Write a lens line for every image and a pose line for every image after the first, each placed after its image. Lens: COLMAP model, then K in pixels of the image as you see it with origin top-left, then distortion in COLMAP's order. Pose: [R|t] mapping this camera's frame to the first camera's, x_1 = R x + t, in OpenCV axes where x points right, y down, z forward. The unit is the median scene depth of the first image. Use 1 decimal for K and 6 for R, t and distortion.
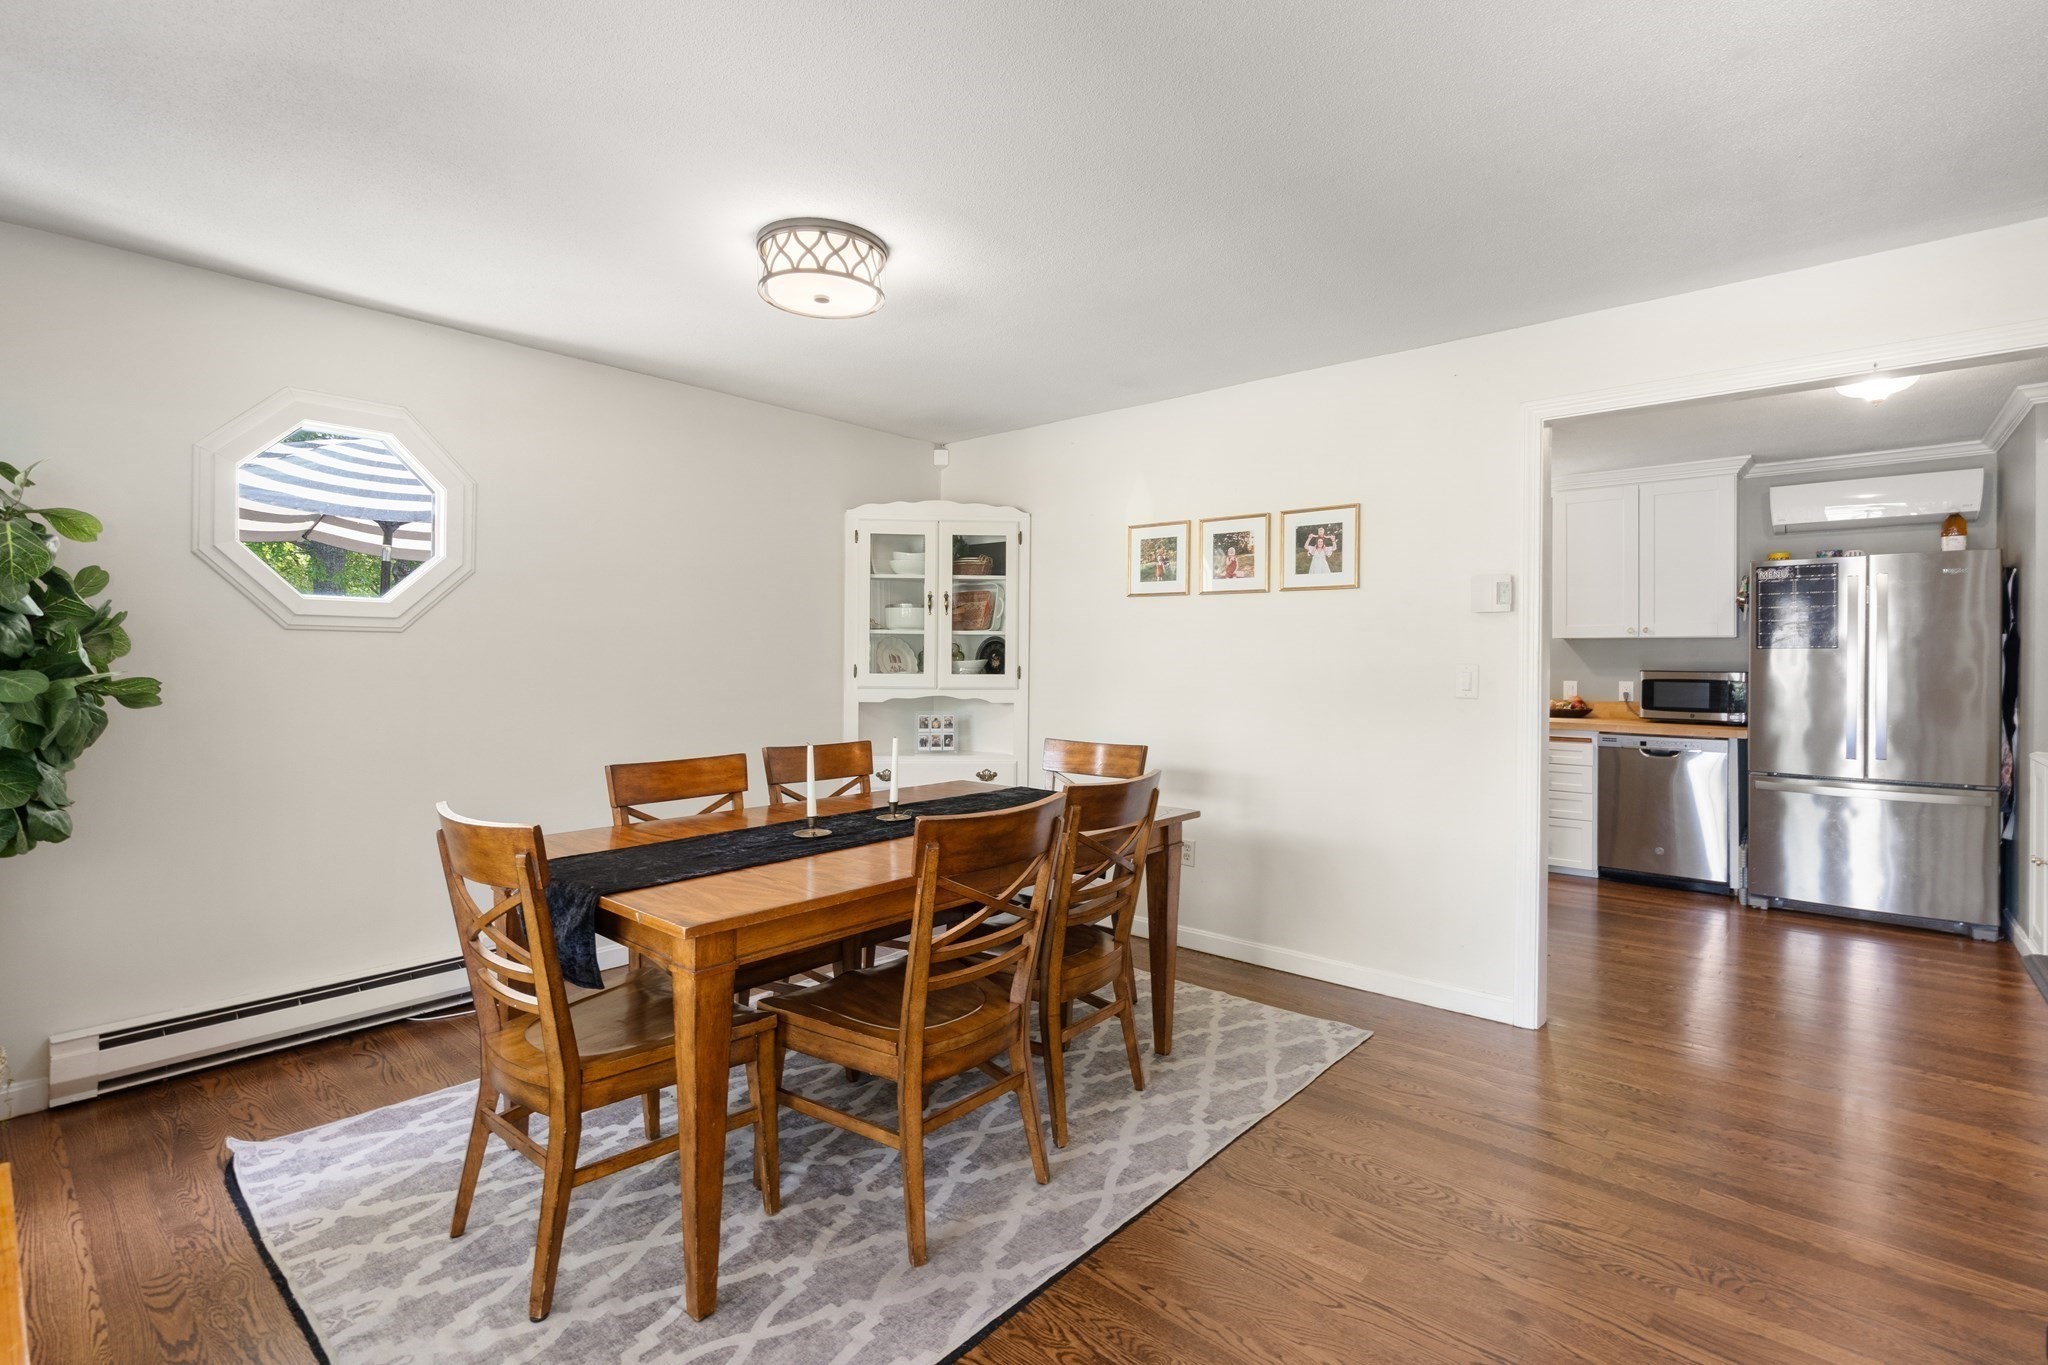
lens RADIAL K [[946.1, 0, 1018.7], [0, 946.1, 662.8], [0, 0, 1]] dist [-0.005654, 0.002305]
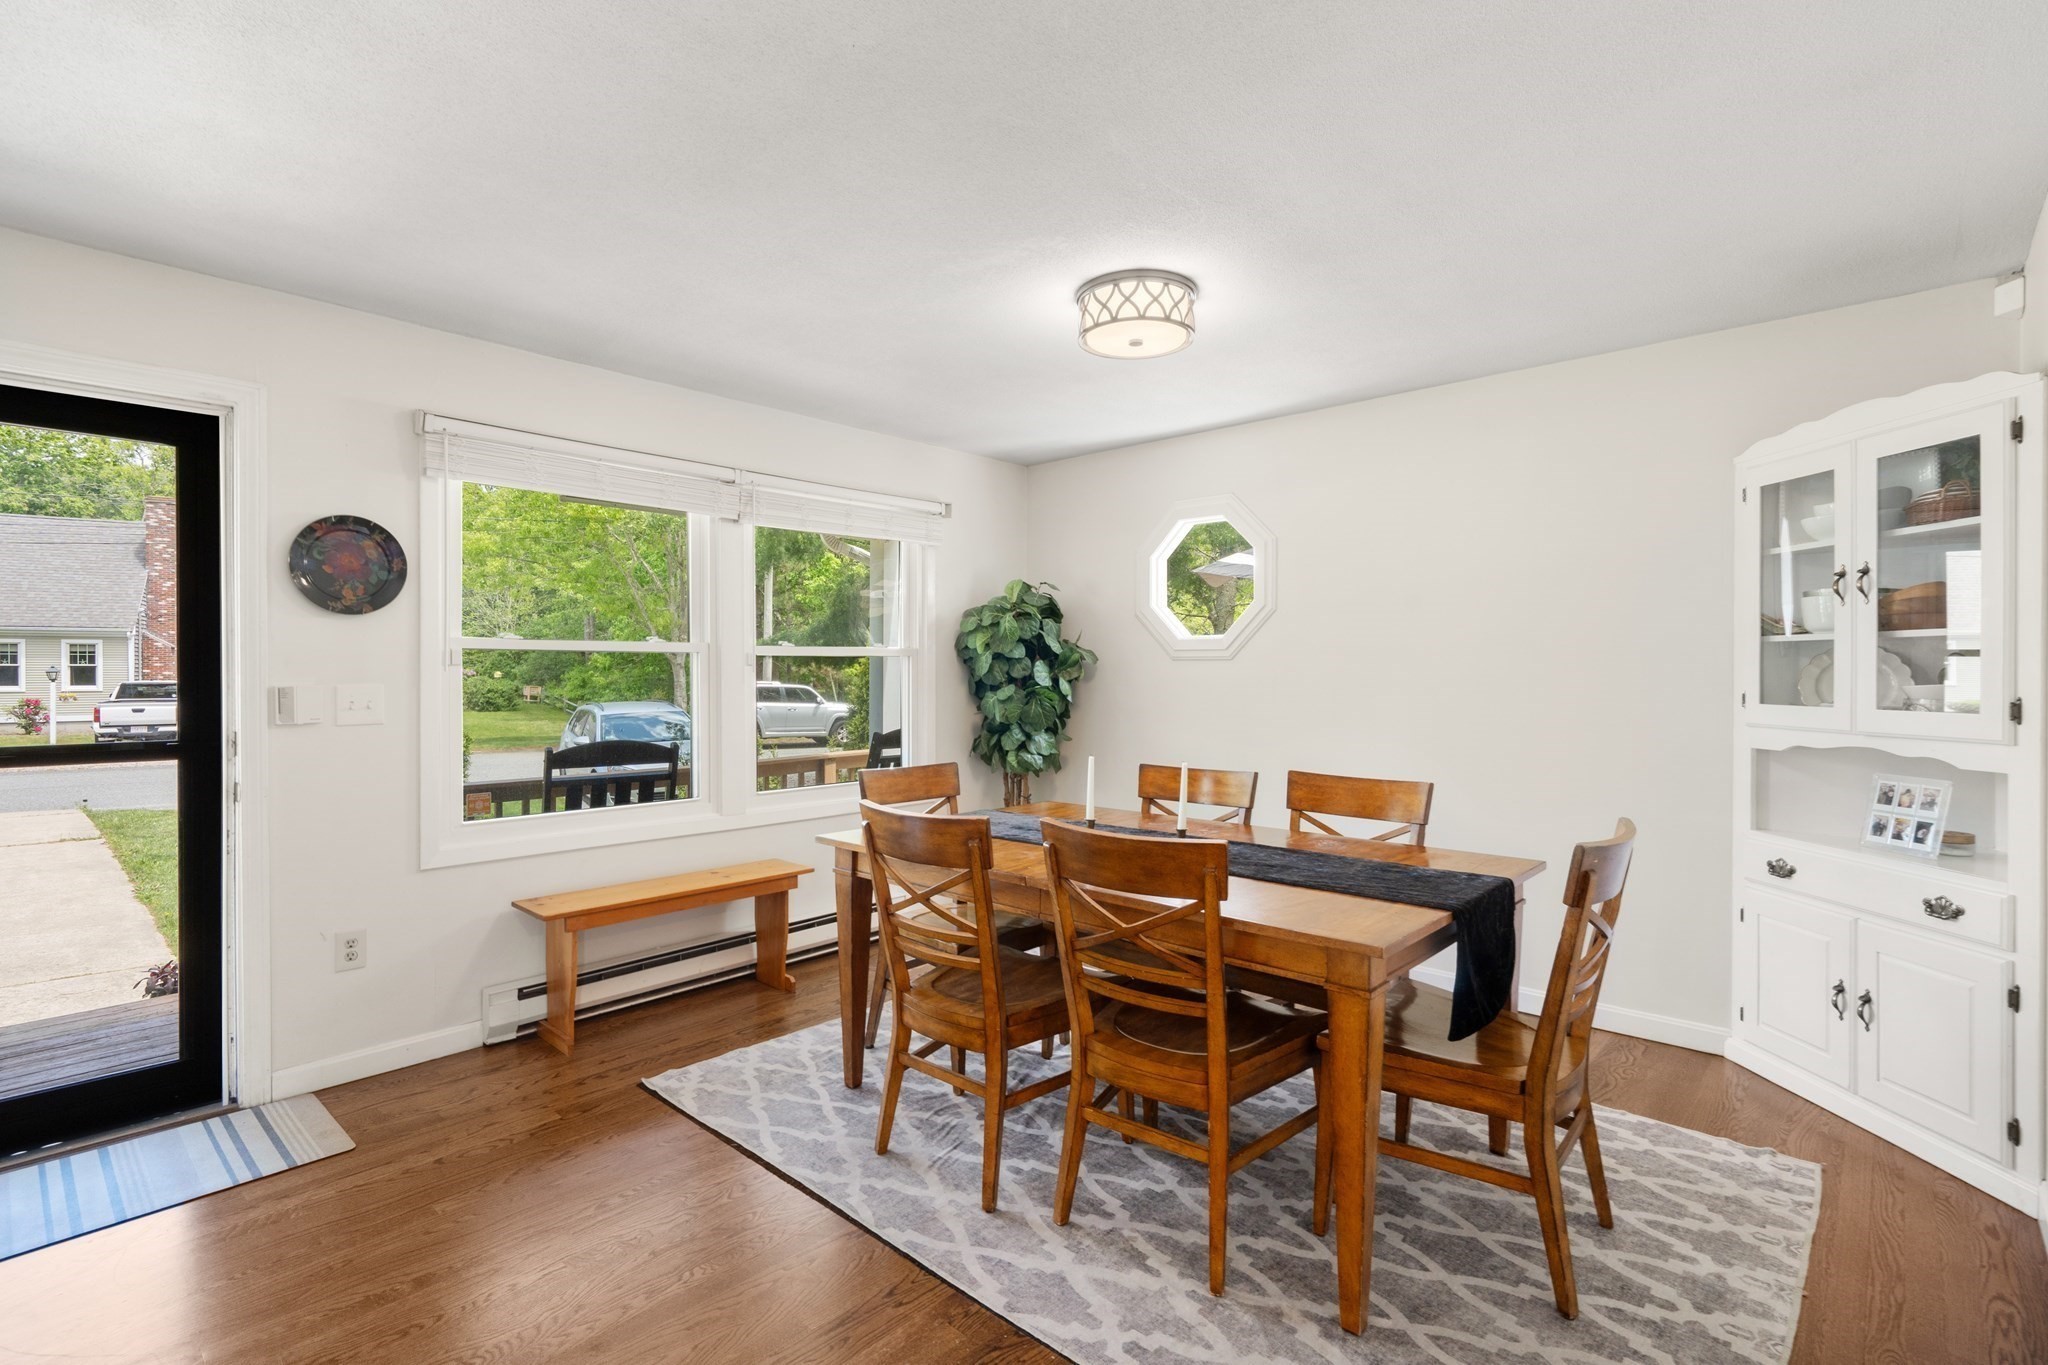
lens RADIAL K [[946.1, 0, 1028.1], [0, 946.1, 676.8], [0, 0, 1]] dist [-0.005654, 0.002305]
pose [[-0.019431, 0.000724, -0.999811, 0.660066], [-0.005289, 0.999986, 0.000827, -0.006551], [0.999797, 0.005304, -0.019426, 0.687983]]
